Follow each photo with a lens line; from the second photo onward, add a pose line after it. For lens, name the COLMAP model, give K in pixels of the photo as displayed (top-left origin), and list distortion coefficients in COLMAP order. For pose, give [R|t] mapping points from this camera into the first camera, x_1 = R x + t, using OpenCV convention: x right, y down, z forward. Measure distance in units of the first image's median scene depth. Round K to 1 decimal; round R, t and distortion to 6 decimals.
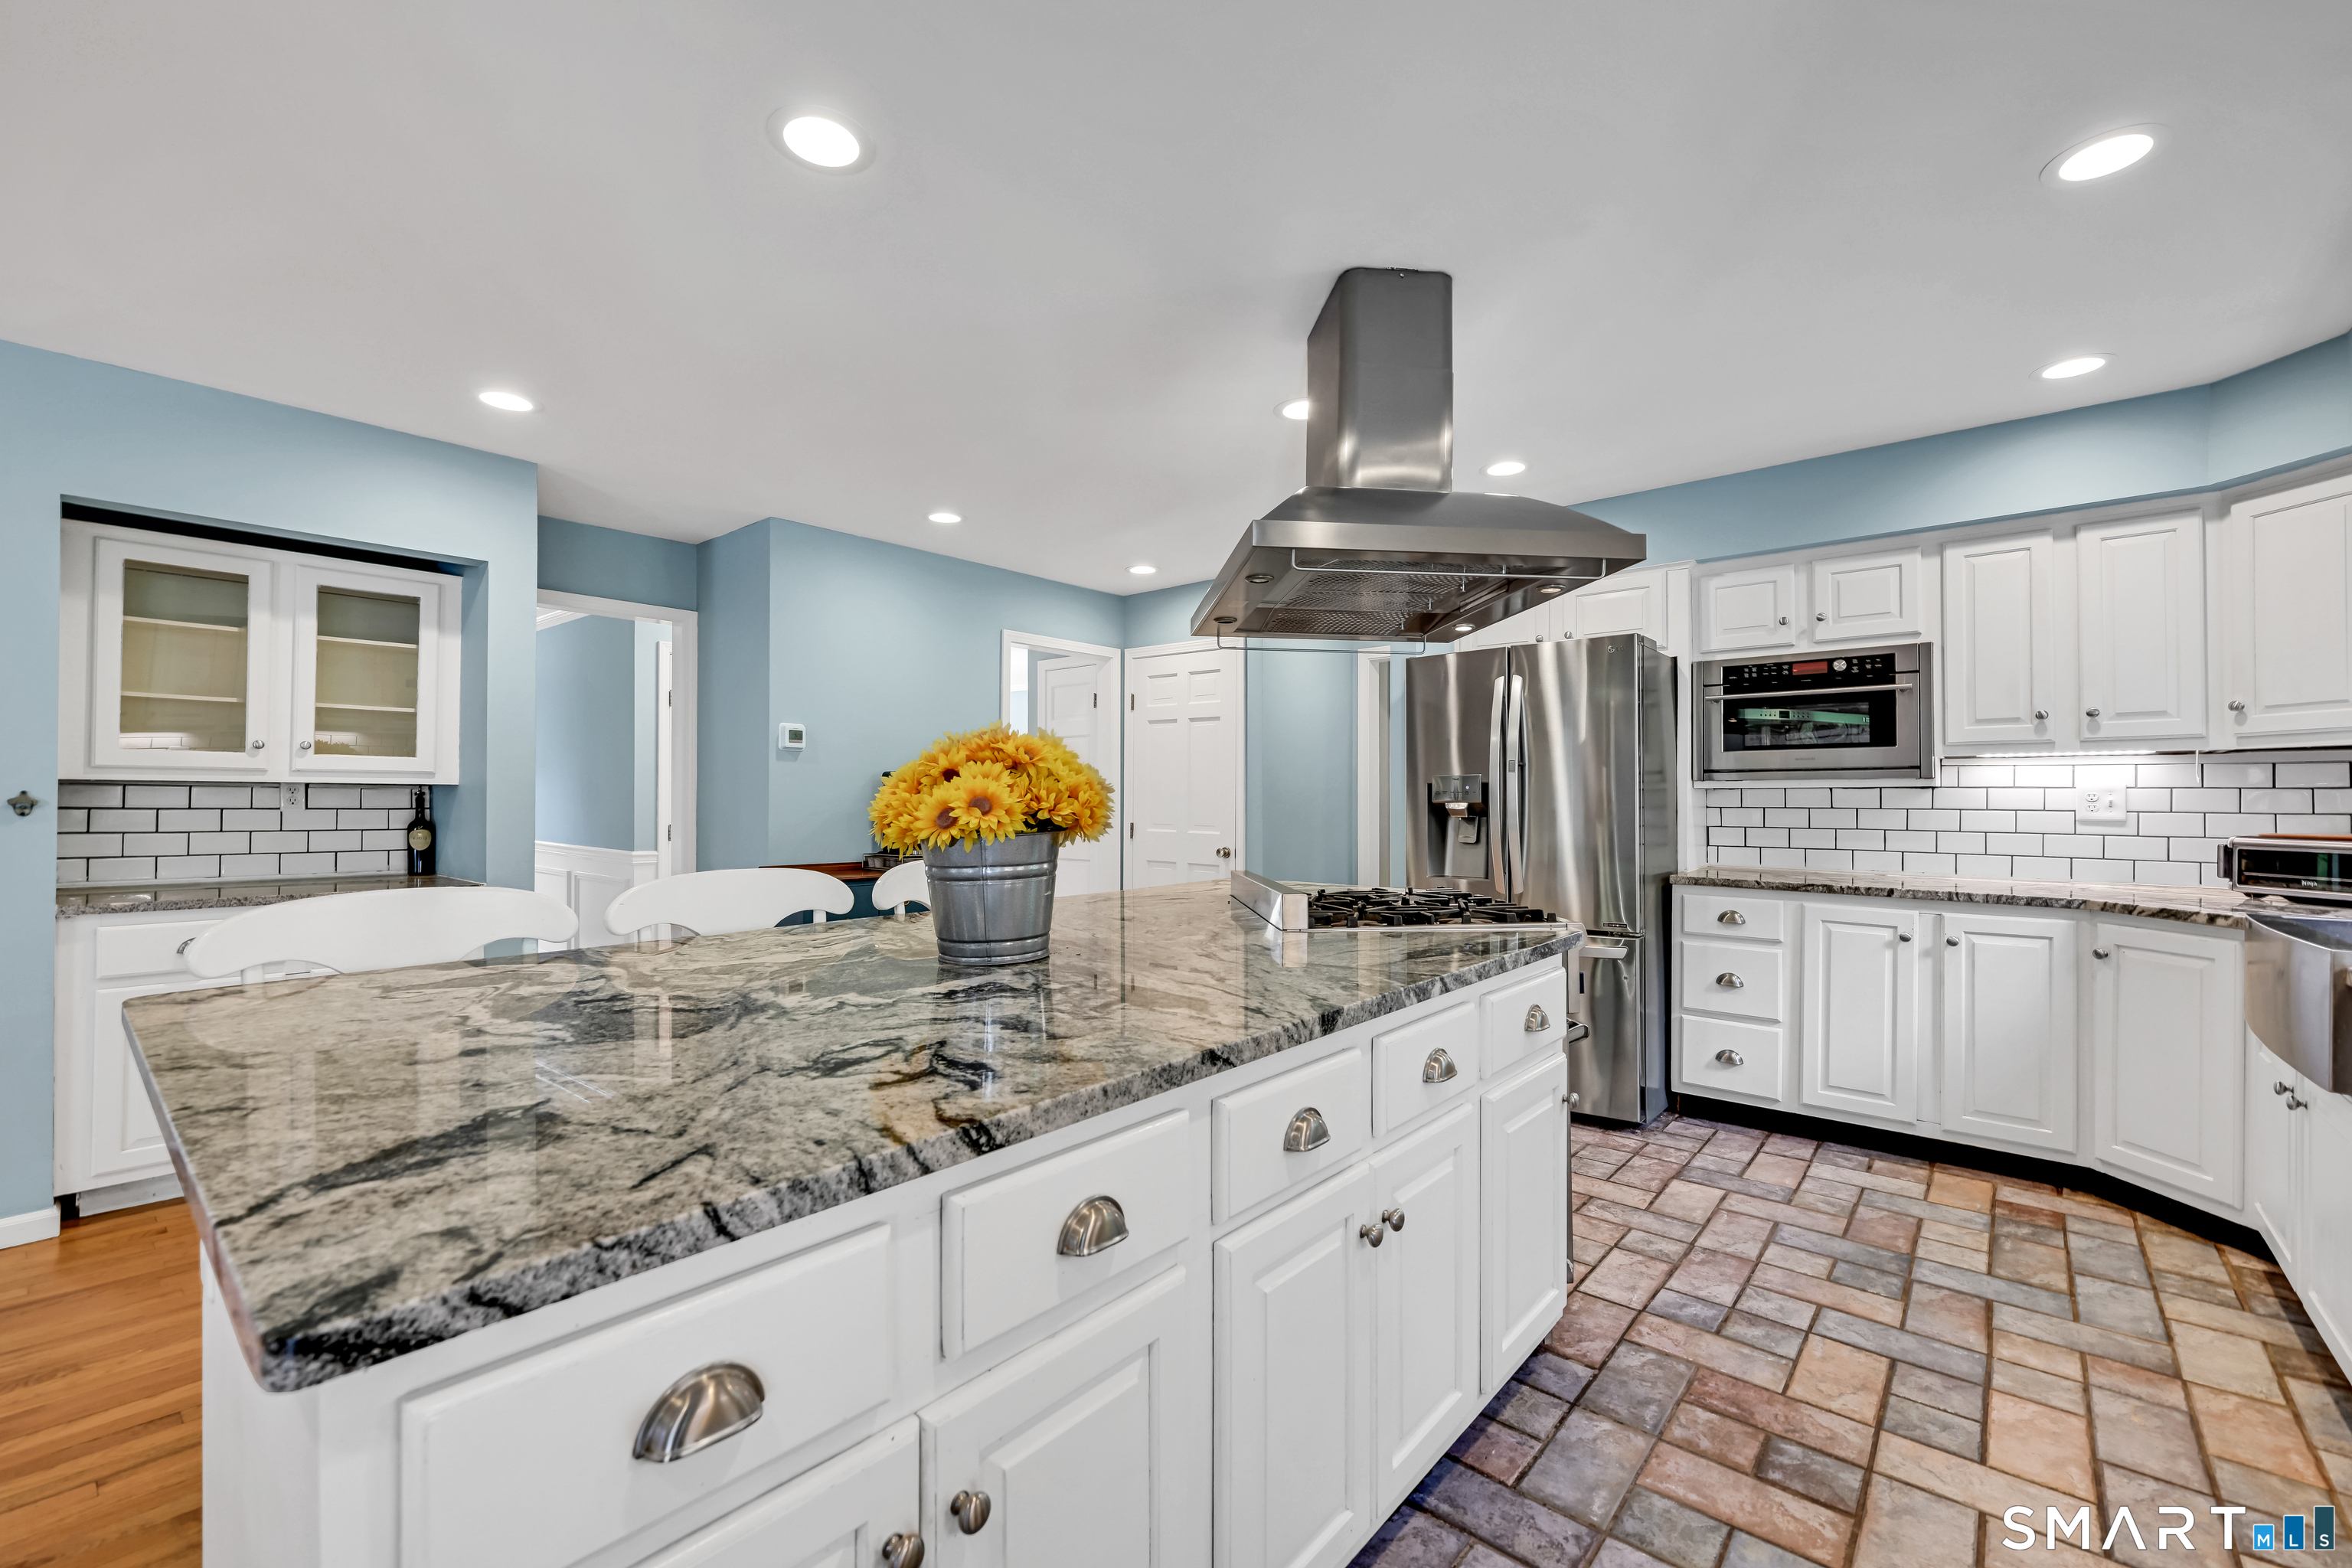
lens RADIAL K [[984.7, 0, 1178.6], [0, 984.7, 787.6], [0, 0, 1]] dist [0.002523, 0.000033]
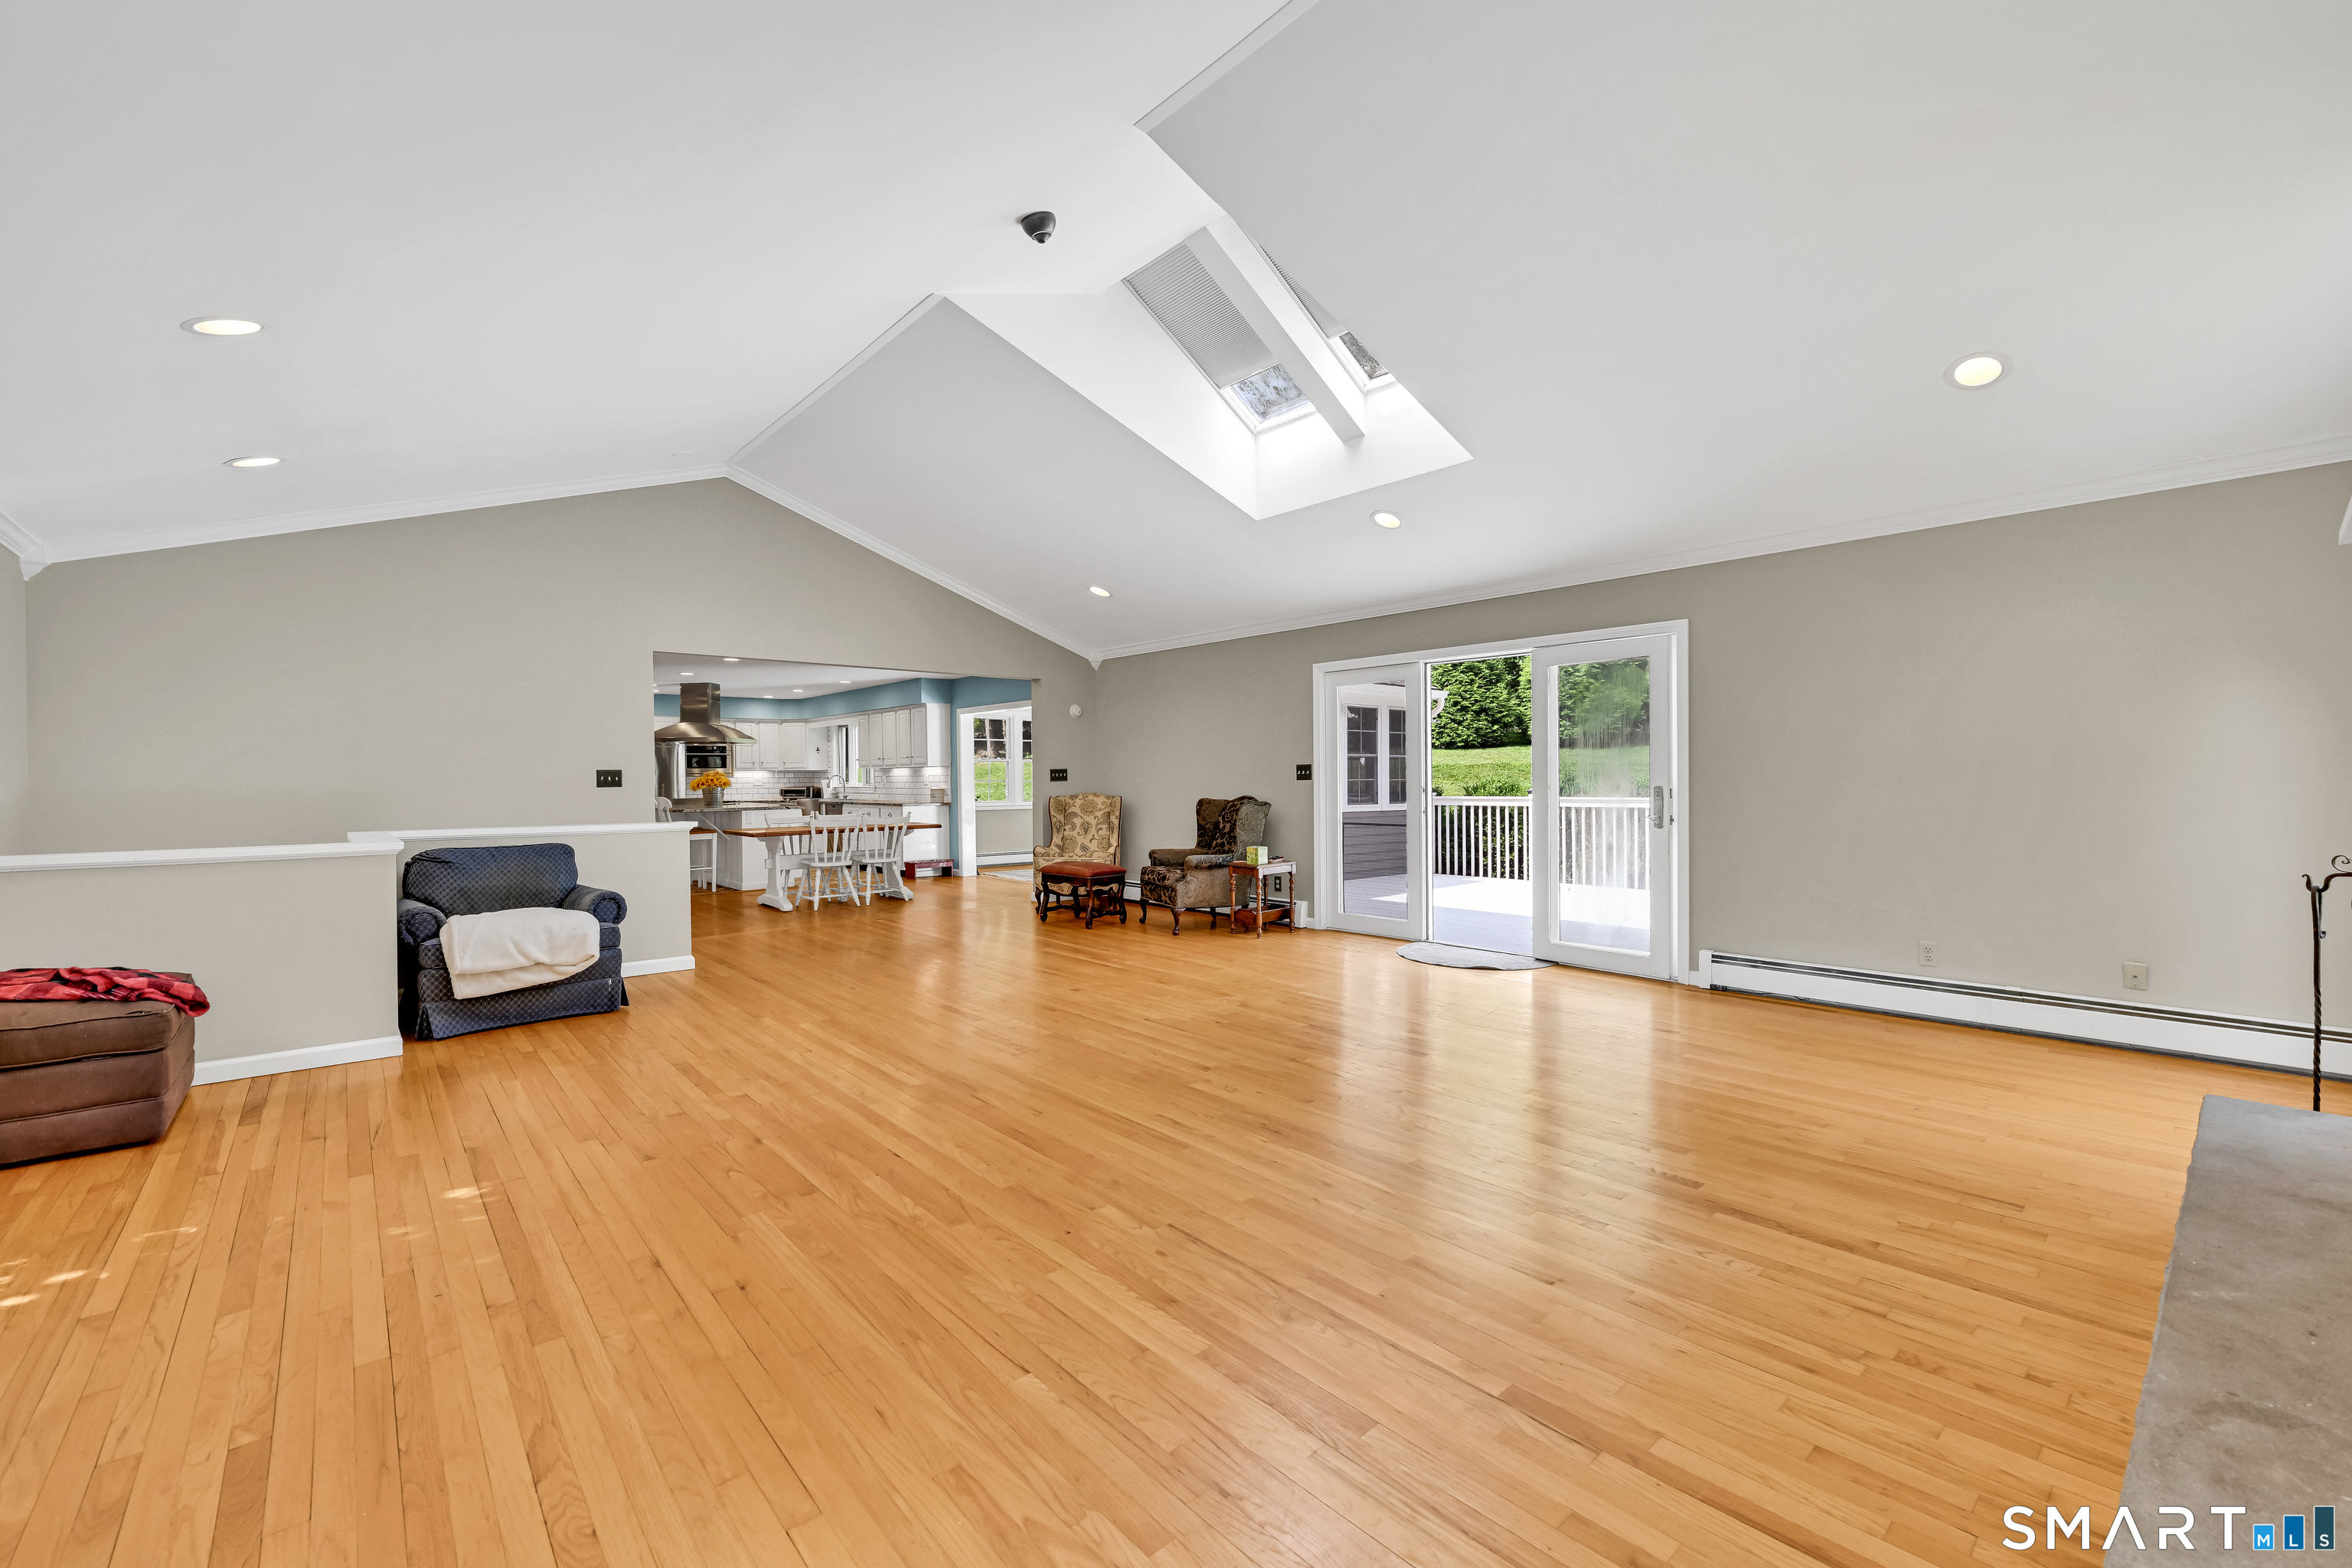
lens RADIAL K [[984.7, 0, 1190.1], [0, 984.7, 779.5], [0, 0, 1]] dist [0.002523, 0.000033]
pose [[0.152442, -0.012492, 0.988233, -3.193376], [-0.007361, 0.999878, 0.013775, -0.066924], [-0.988285, -0.009375, 0.152332, -1.629727]]
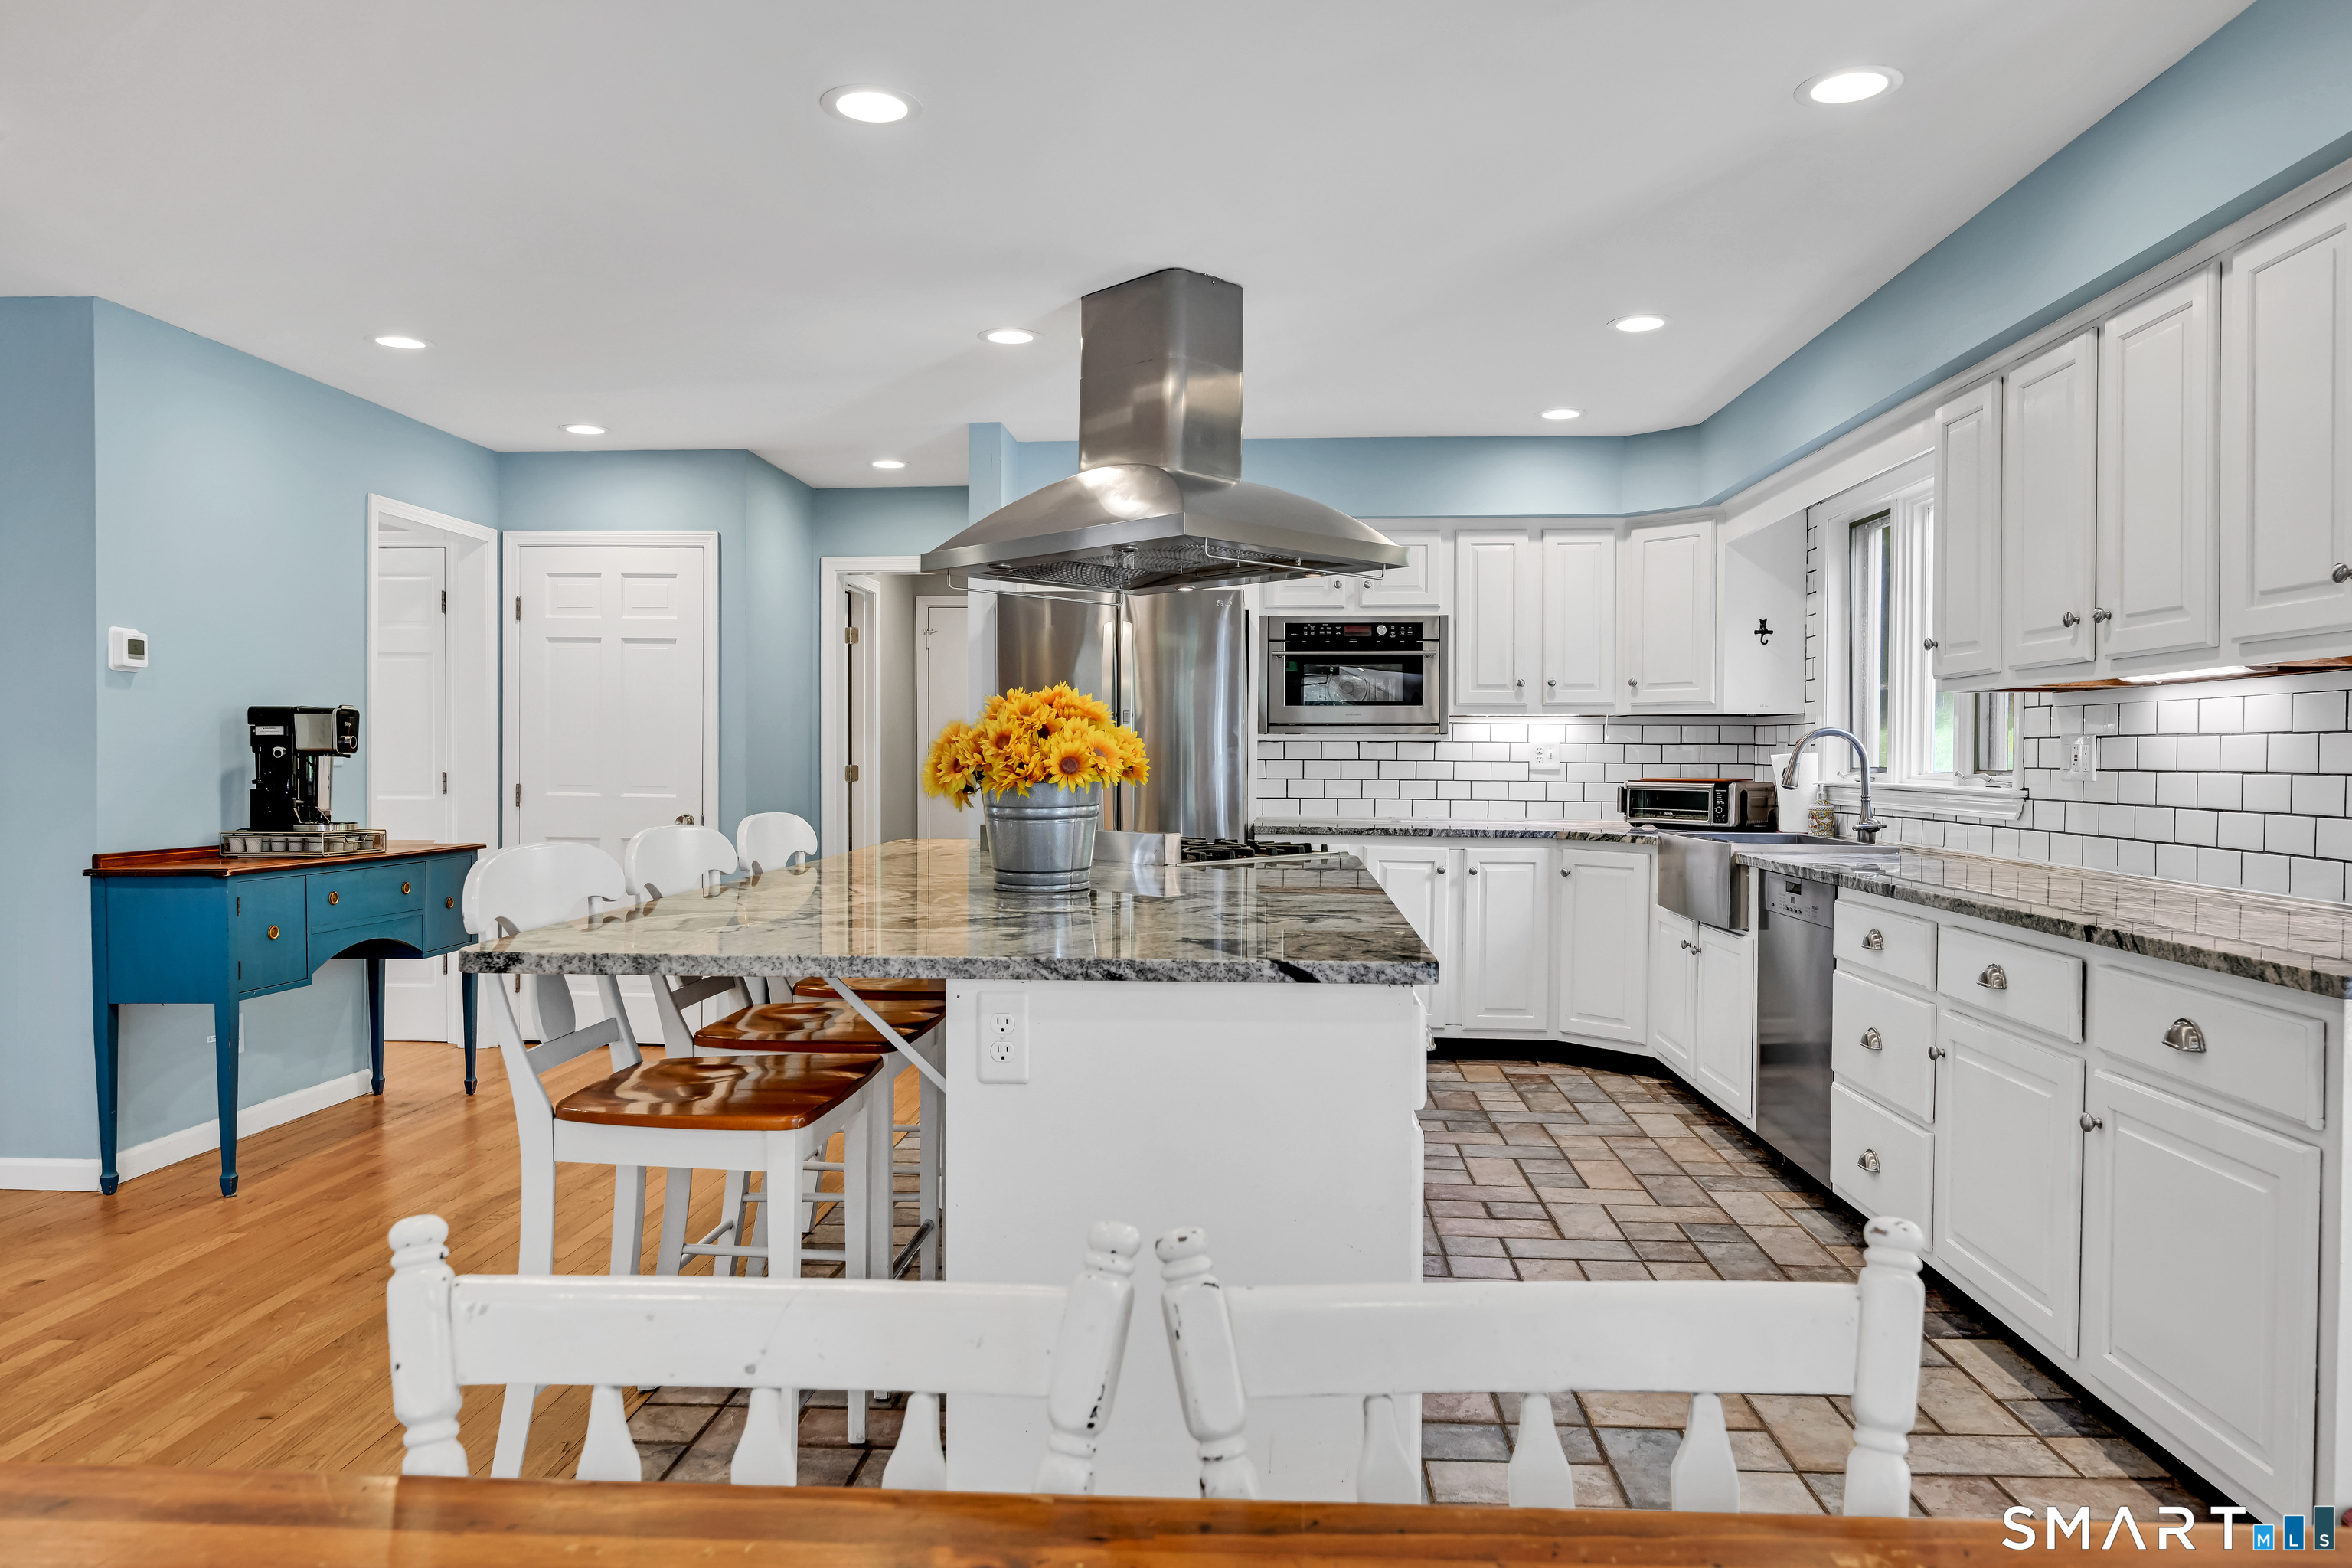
lens RADIAL K [[1541.5, 0, 1190.0], [0, 1541.5, 774.1], [0, 0, 1]] dist [0.009978, 0.001822]
pose [[0.800211, -0.006487, 0.599683, -0.561528], [-0.009347, 0.999685, 0.023287, -0.001590], [-0.599646, -0.024240, 0.799898, -0.264995]]
